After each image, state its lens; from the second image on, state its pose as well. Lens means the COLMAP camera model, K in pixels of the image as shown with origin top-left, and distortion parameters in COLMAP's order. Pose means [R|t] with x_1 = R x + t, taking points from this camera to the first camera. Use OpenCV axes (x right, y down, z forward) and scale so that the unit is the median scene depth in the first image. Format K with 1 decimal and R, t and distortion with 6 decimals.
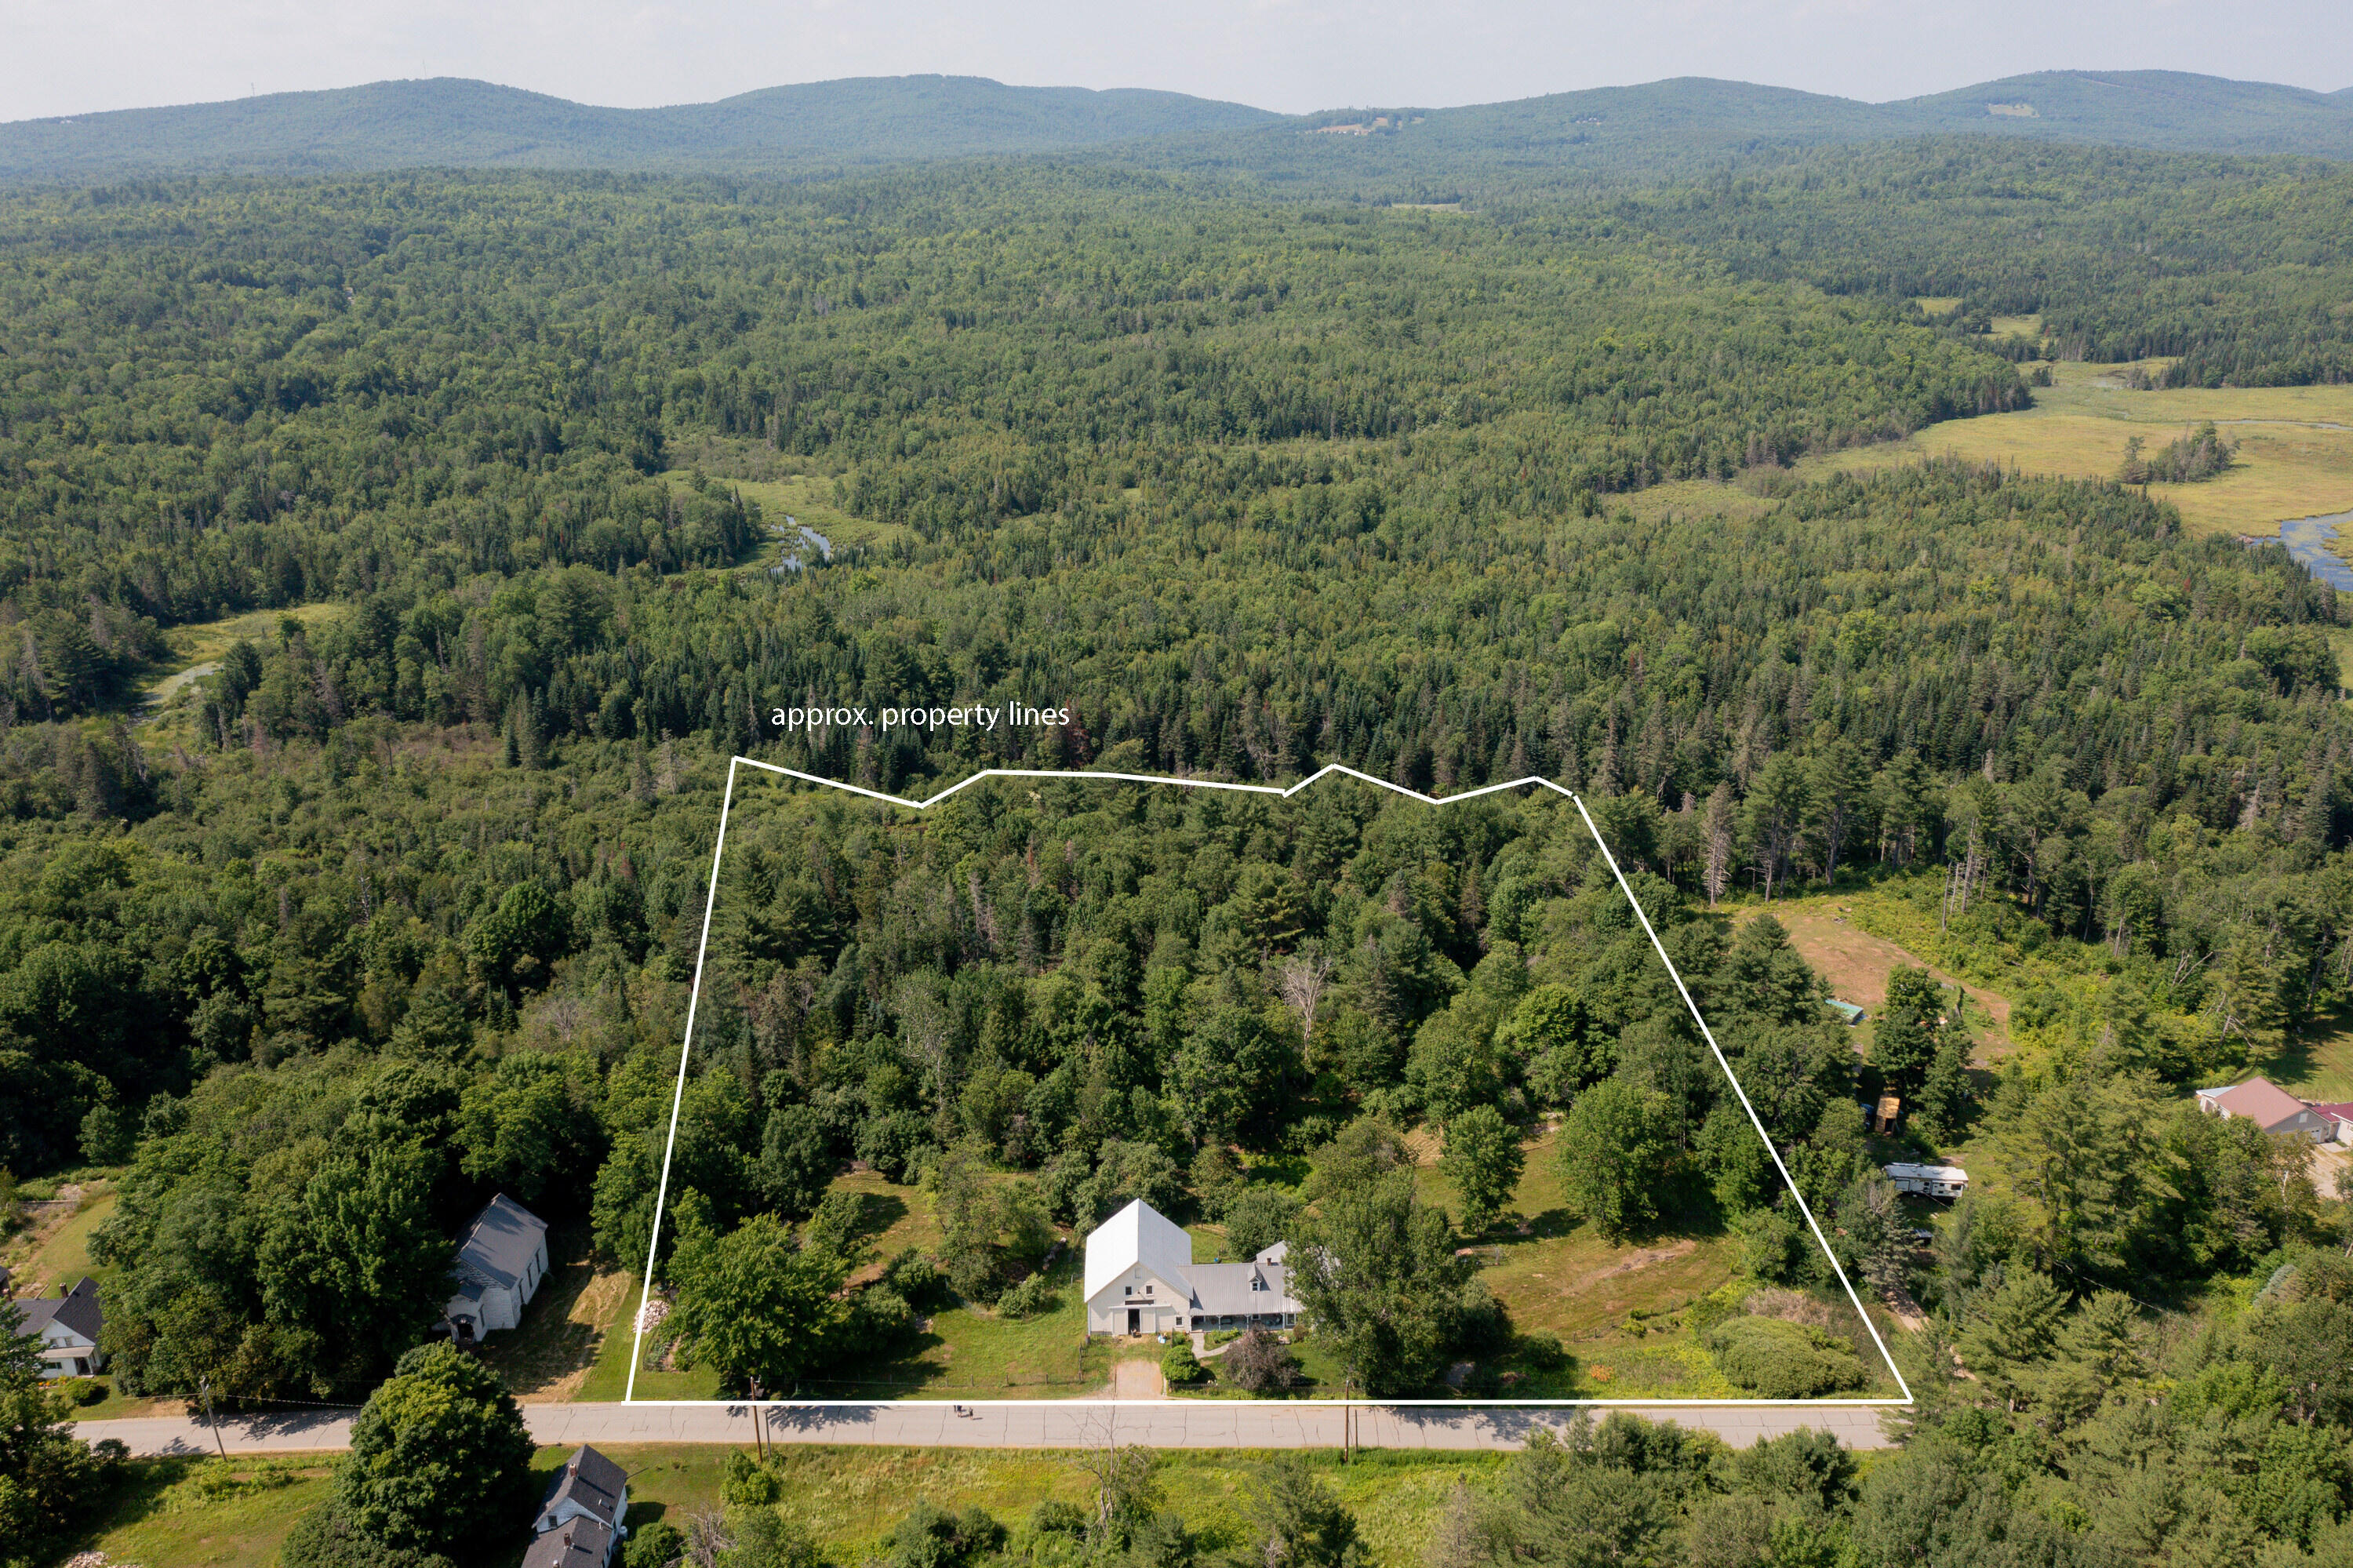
lens RADIAL K [[1899.7, 0, 1176.7], [0, 1899.7, 785.0], [0, 0, 1]] dist [0.009781, -0.024990]
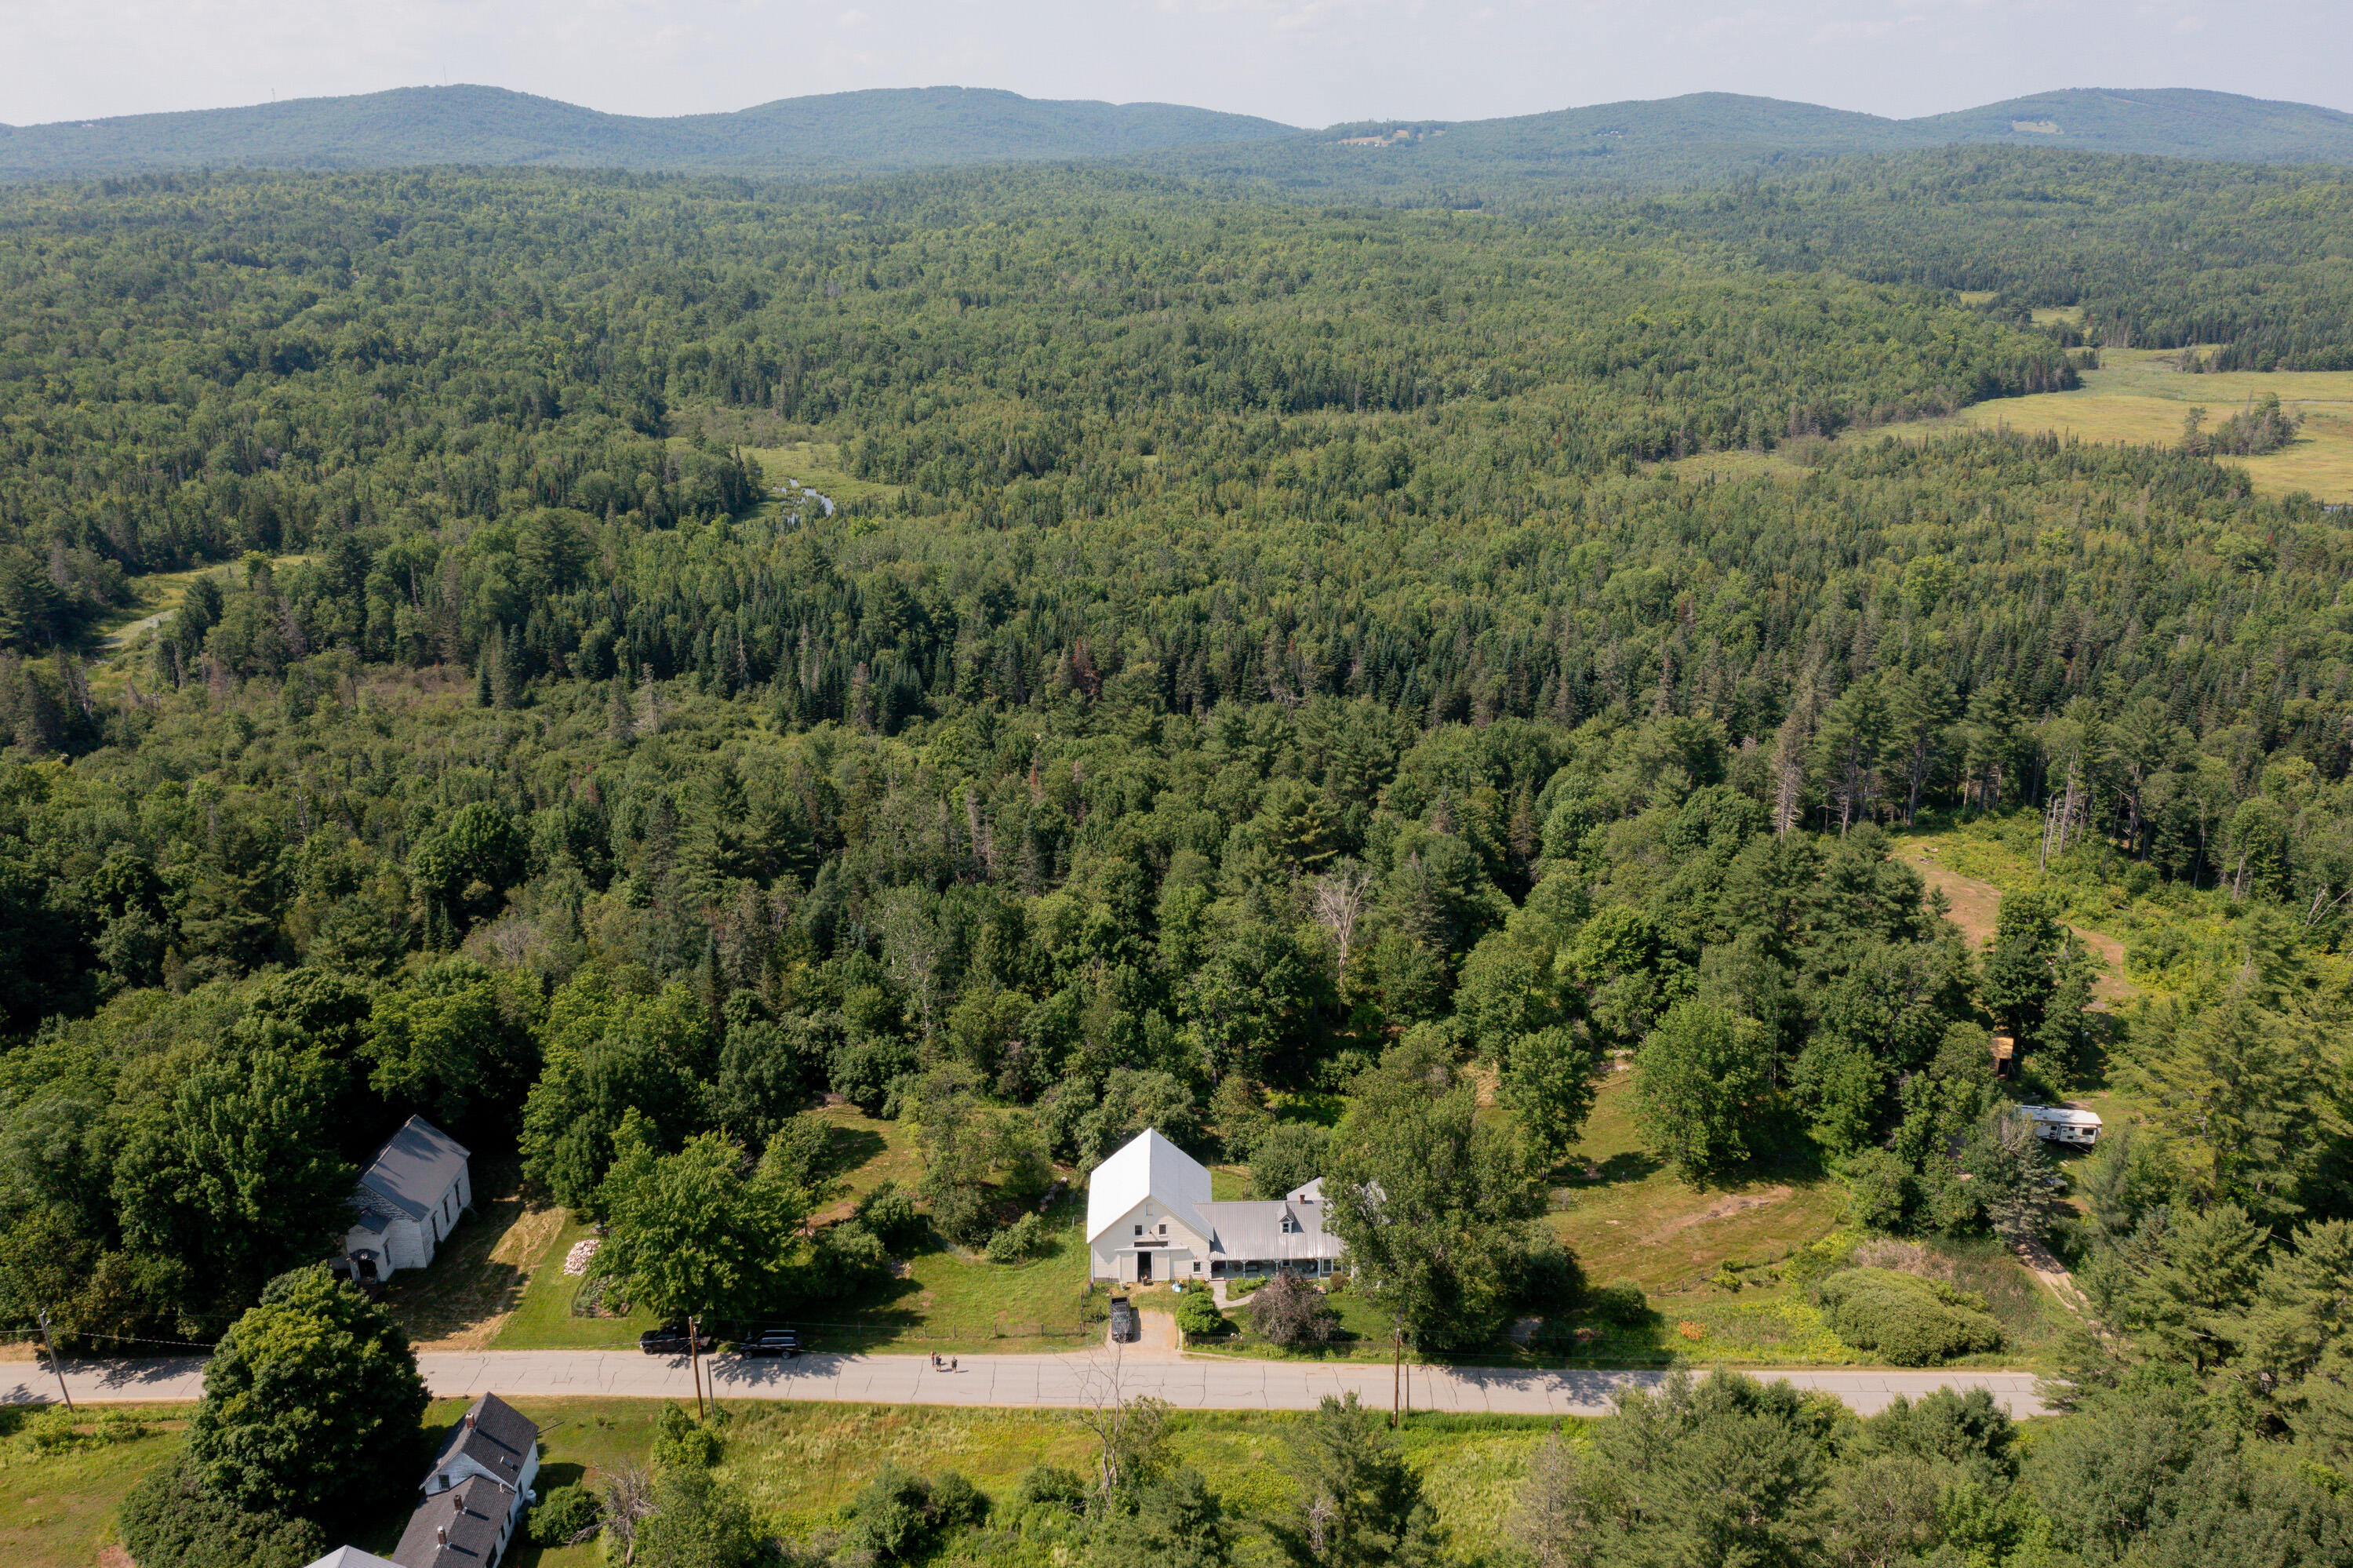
lens RADIAL K [[1899.7, 0, 1176.1], [0, 1899.7, 782.4], [0, 0, 1]] dist [0.009781, -0.024990]
pose [[0.999936, 0.008331, -0.007667, -0.002368], [-0.008421, 0.999895, -0.011765, 0.050906], [0.007568, 0.011829, 0.999901, 0.096254]]
